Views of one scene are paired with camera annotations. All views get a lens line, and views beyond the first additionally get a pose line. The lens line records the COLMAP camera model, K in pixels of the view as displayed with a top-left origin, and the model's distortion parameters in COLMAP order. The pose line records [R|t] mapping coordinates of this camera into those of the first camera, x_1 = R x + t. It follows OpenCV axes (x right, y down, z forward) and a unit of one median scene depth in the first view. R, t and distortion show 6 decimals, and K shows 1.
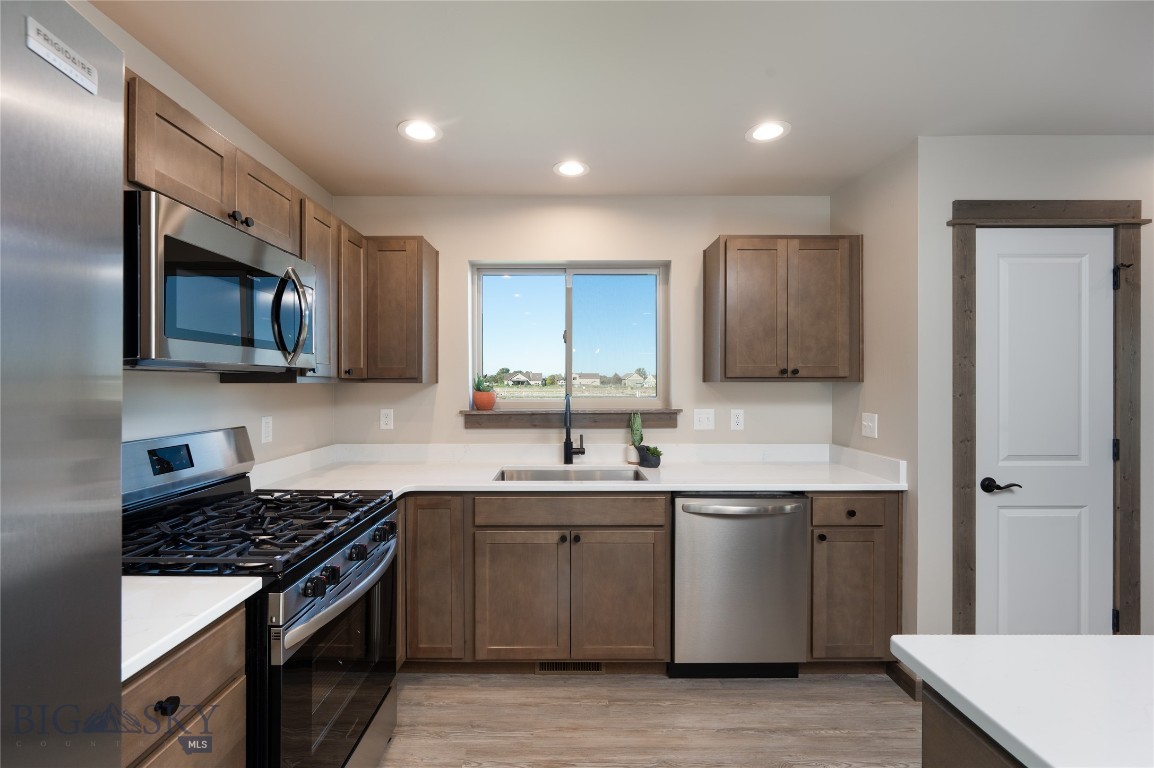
lens RADIAL K [[486.7, 0, 572.9], [0, 486.7, 380.3], [0, 0, 1]] dist [0.011705, 0.000093]
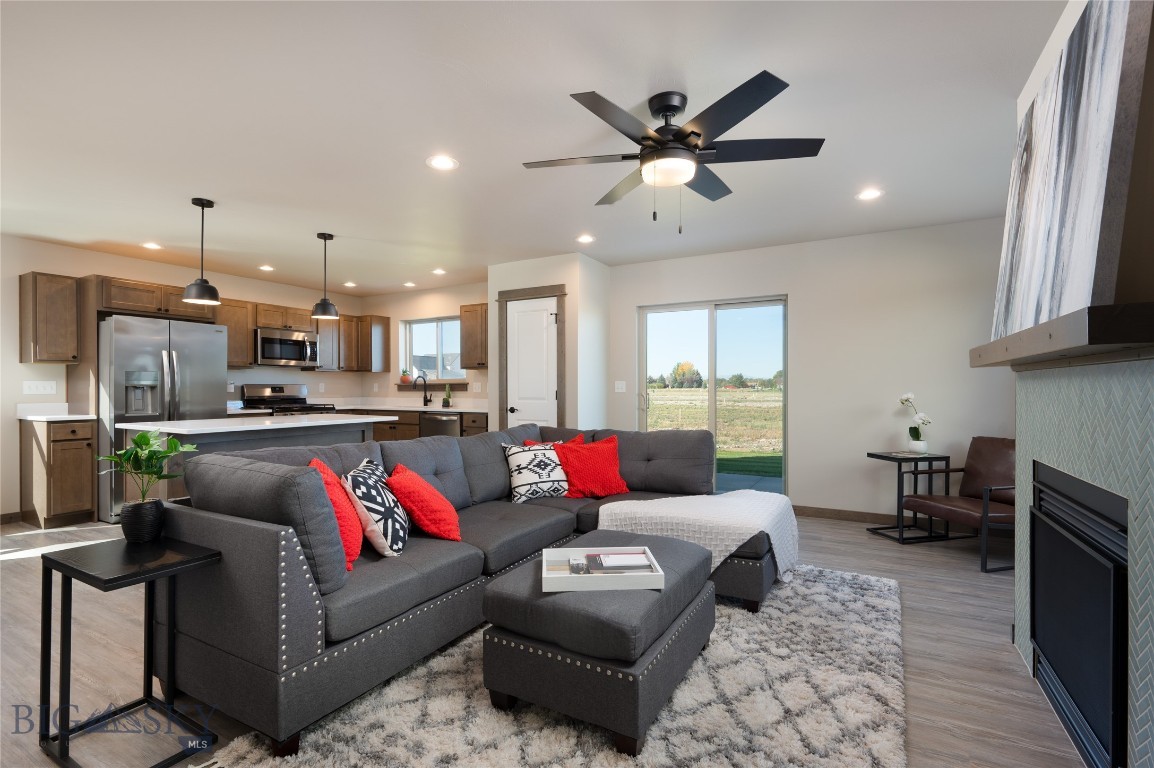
lens RADIAL K [[521.4, 0, 577.6], [0, 521.4, 388.7], [0, 0, 1]] dist [-0.000786, -0.000361]
pose [[0.871258, 0.001046, -0.490824, 2.170232], [0.001995, 0.999982, 0.005672, 0.089789], [0.490821, -0.005921, 0.871240, -0.951634]]
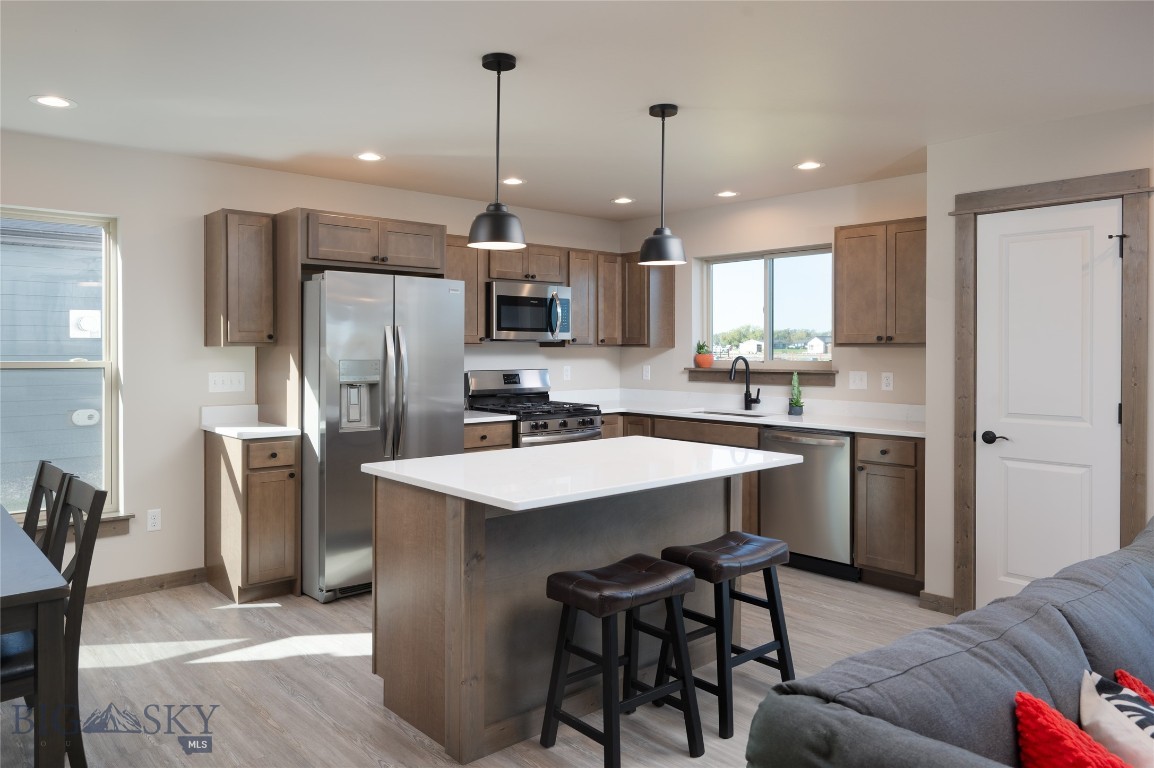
lens RADIAL K [[784.7, 0, 537.8], [0, 784.7, 349.3], [0, 0, 1]] dist [-0.002333, -0.001976]
pose [[0.646374, 0.004726, -0.763006, 1.440406], [0.000022, 0.999981, 0.006213, -0.003800], [0.763020, -0.004032, 0.646362, -0.913276]]
